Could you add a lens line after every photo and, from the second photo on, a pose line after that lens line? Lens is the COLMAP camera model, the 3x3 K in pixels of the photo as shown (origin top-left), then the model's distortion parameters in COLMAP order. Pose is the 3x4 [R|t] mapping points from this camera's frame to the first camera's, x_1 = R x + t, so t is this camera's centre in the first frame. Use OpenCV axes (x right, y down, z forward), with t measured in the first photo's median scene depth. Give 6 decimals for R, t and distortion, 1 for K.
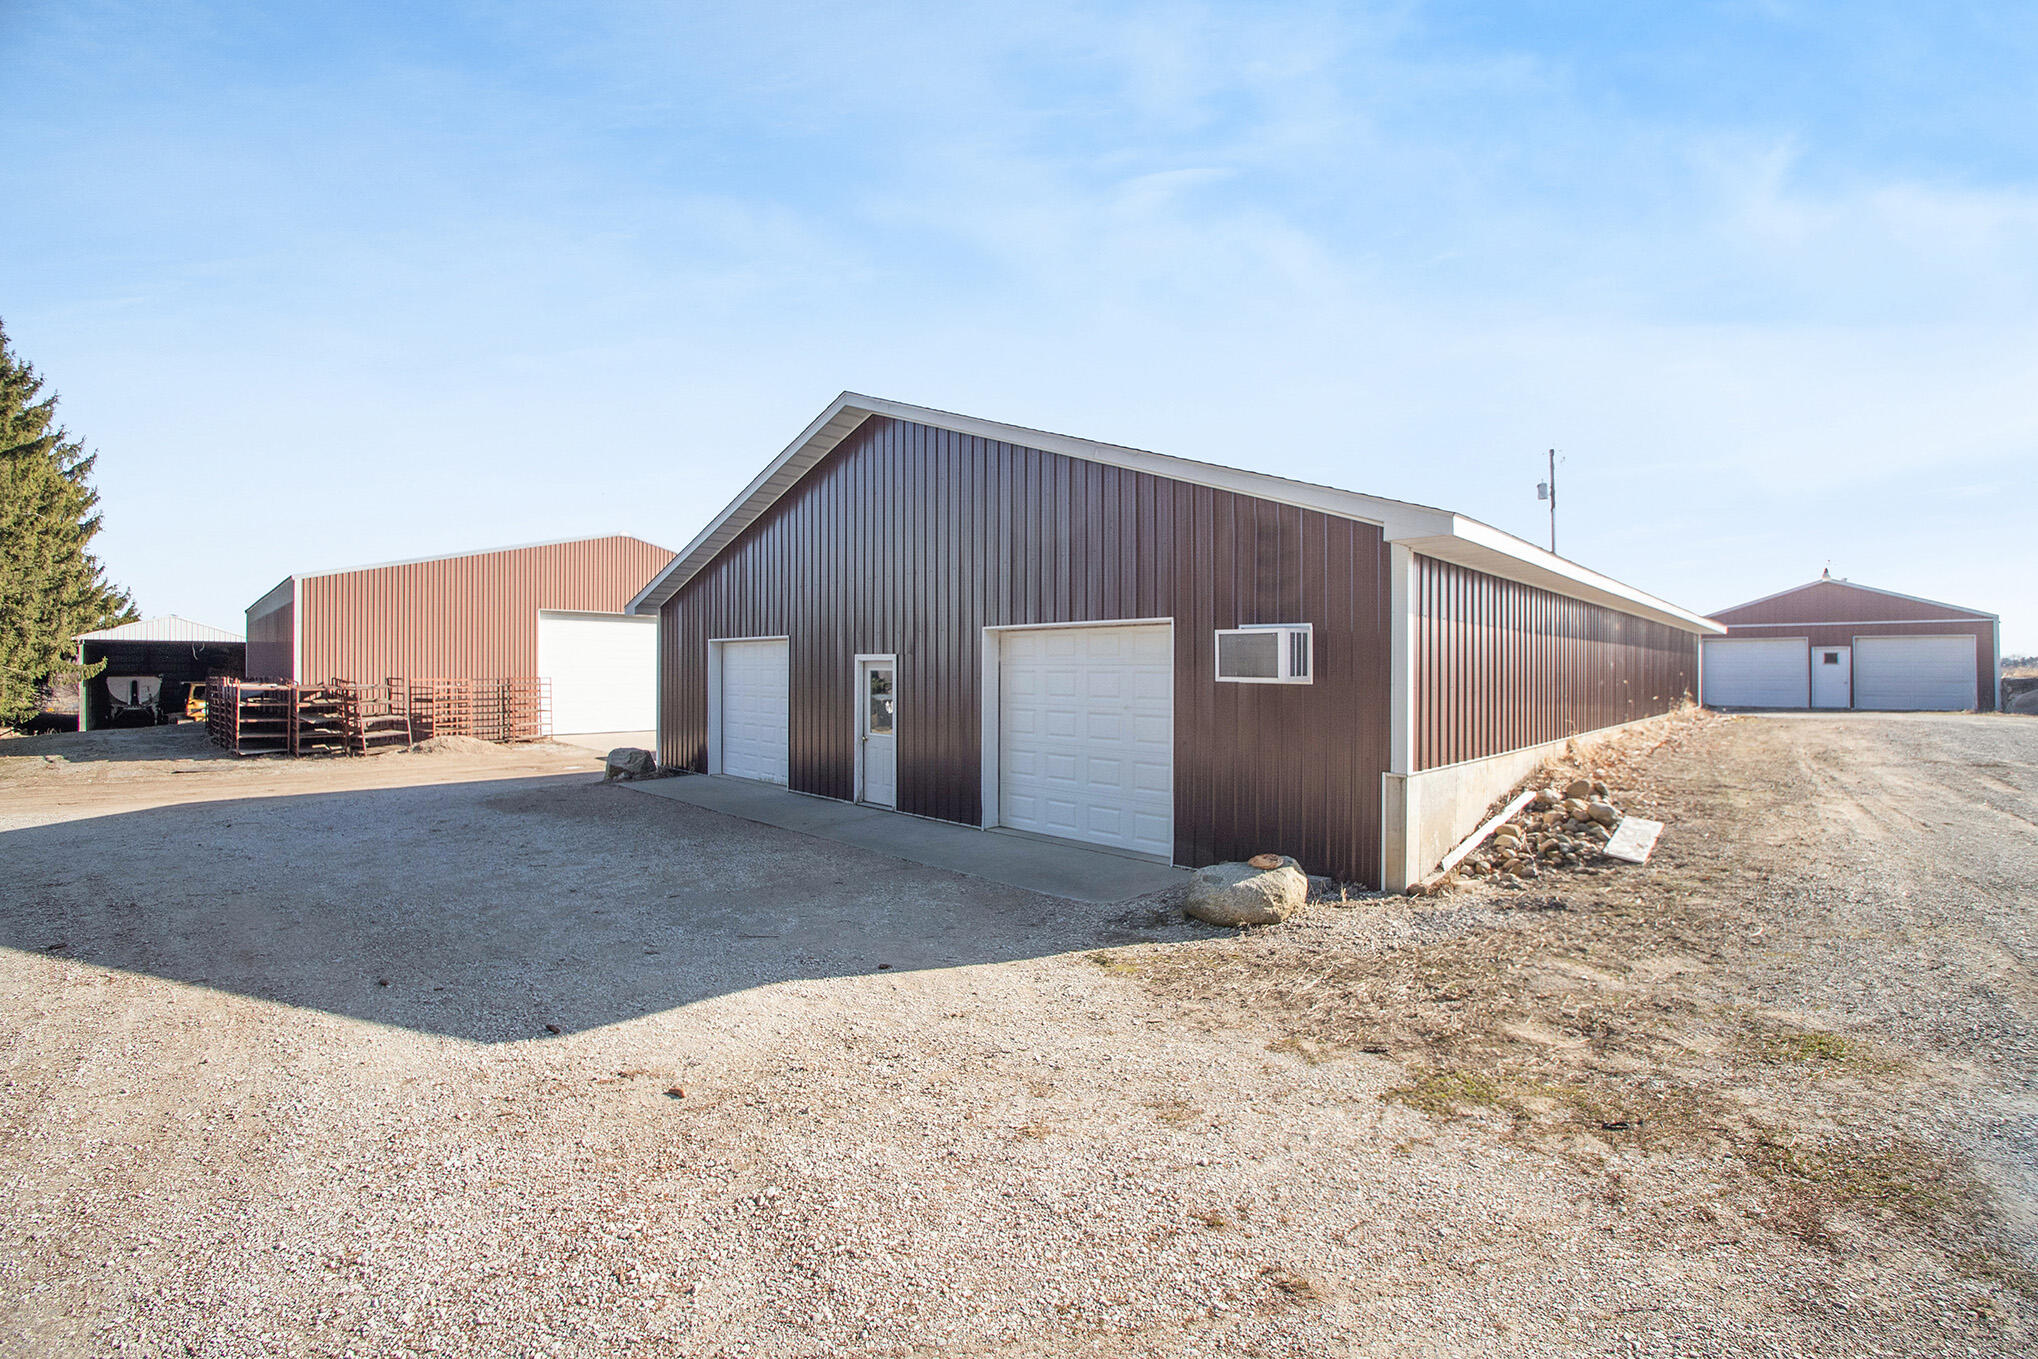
lens RADIAL K [[909.9, 0, 1019.0], [0, 909.9, 679.5], [0, 0, 1]] dist [0.000762, 0.000202]
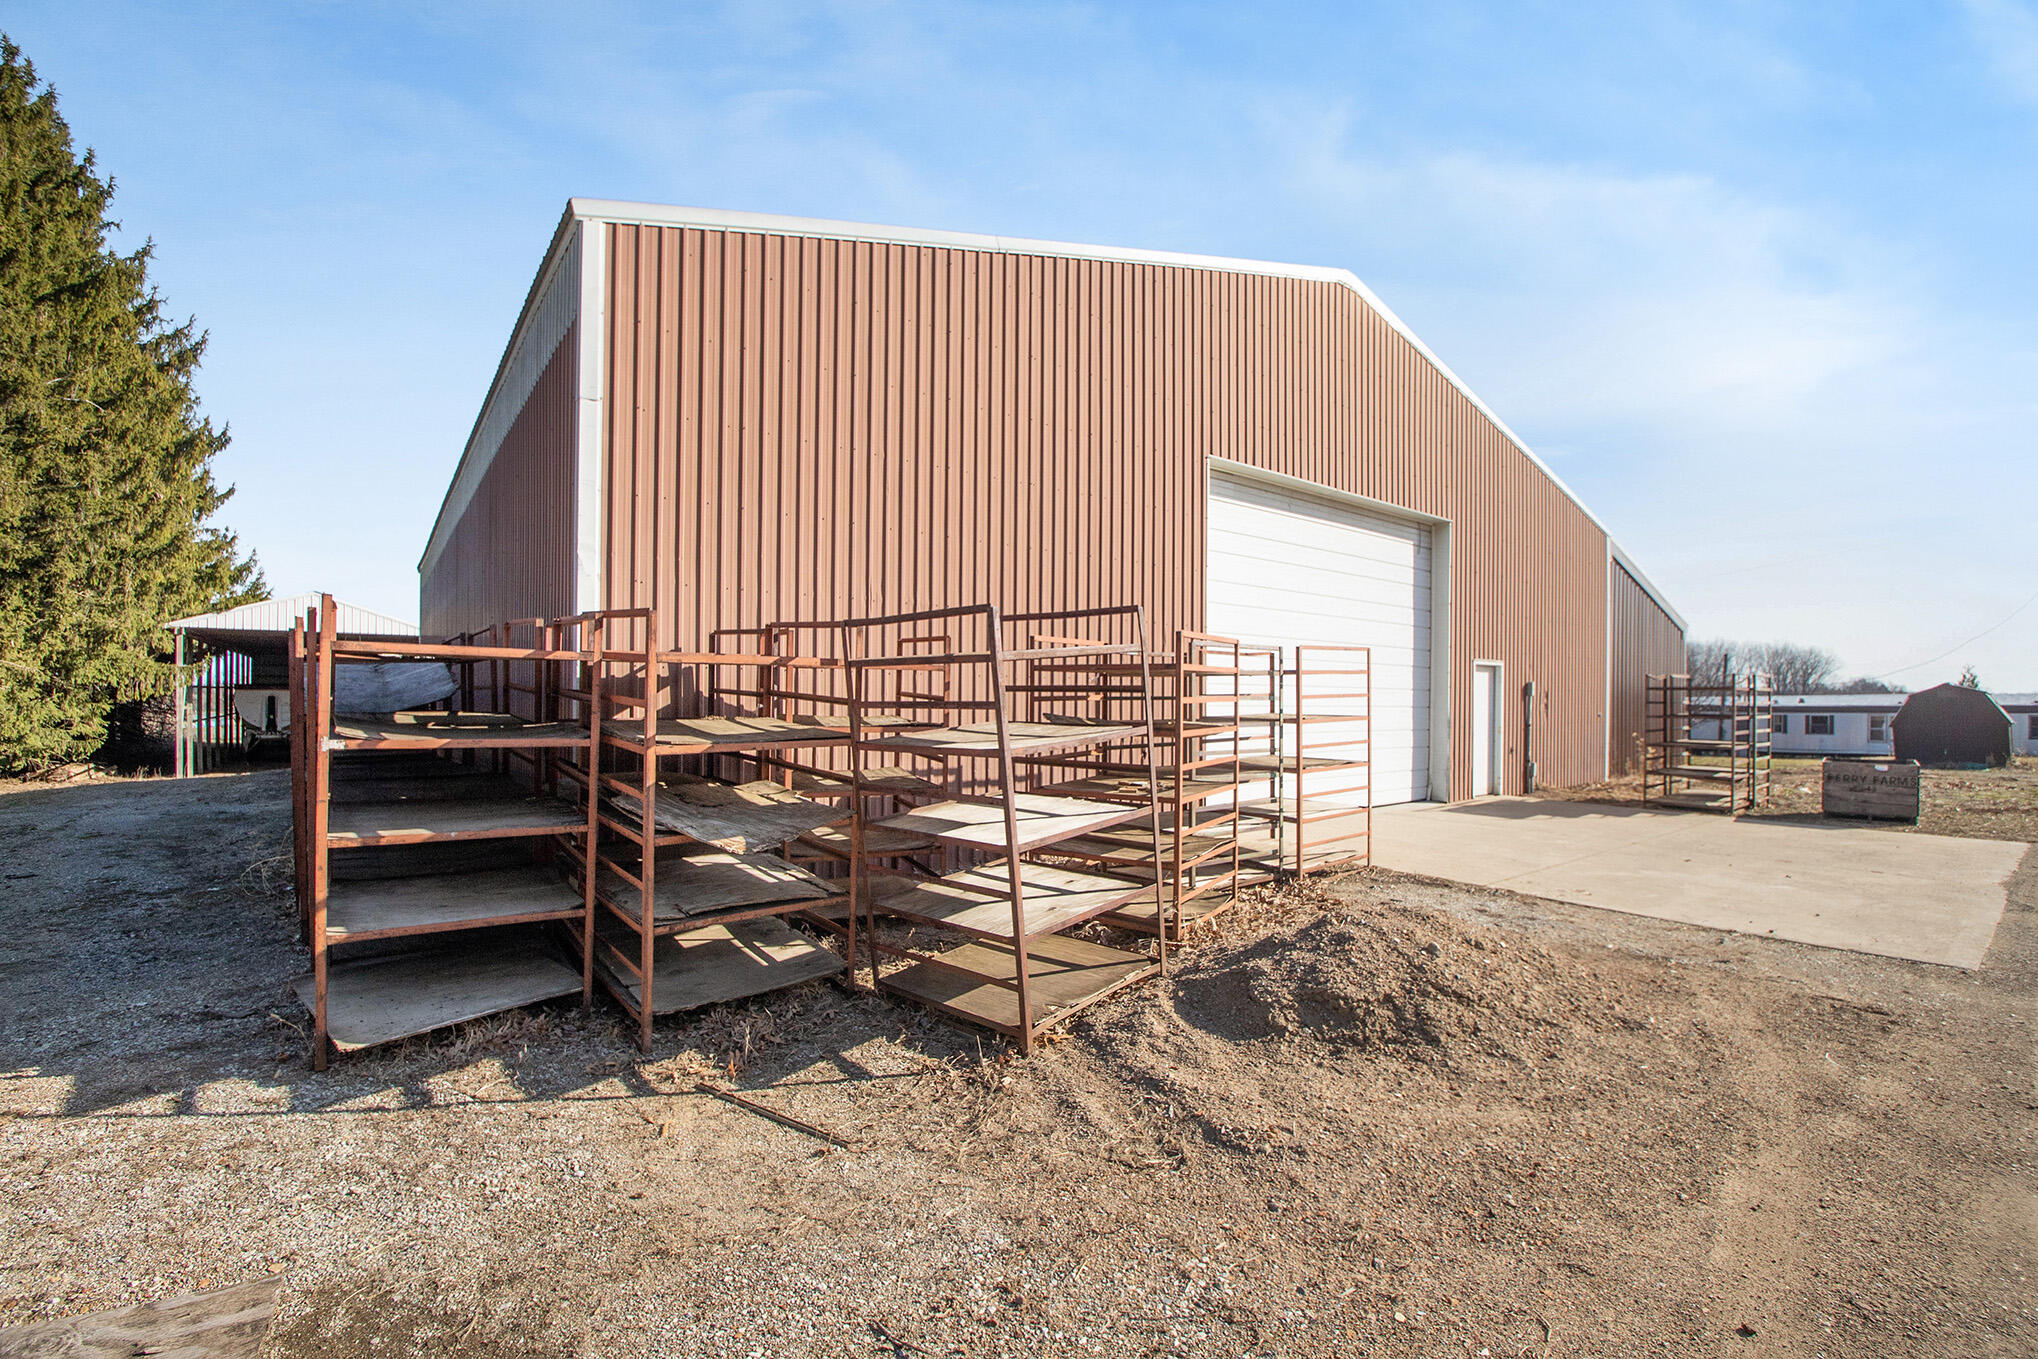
lens RADIAL K [[877.1, 0, 1021.4], [0, 877.1, 700.0], [0, 0, 1]] dist [-0.001579, -0.000305]
pose [[0.994329, 0.003161, -0.106302, -0.376107], [-0.004566, 0.999905, -0.012977, 0.011707], [0.106251, 0.013389, 0.994249, 0.449835]]
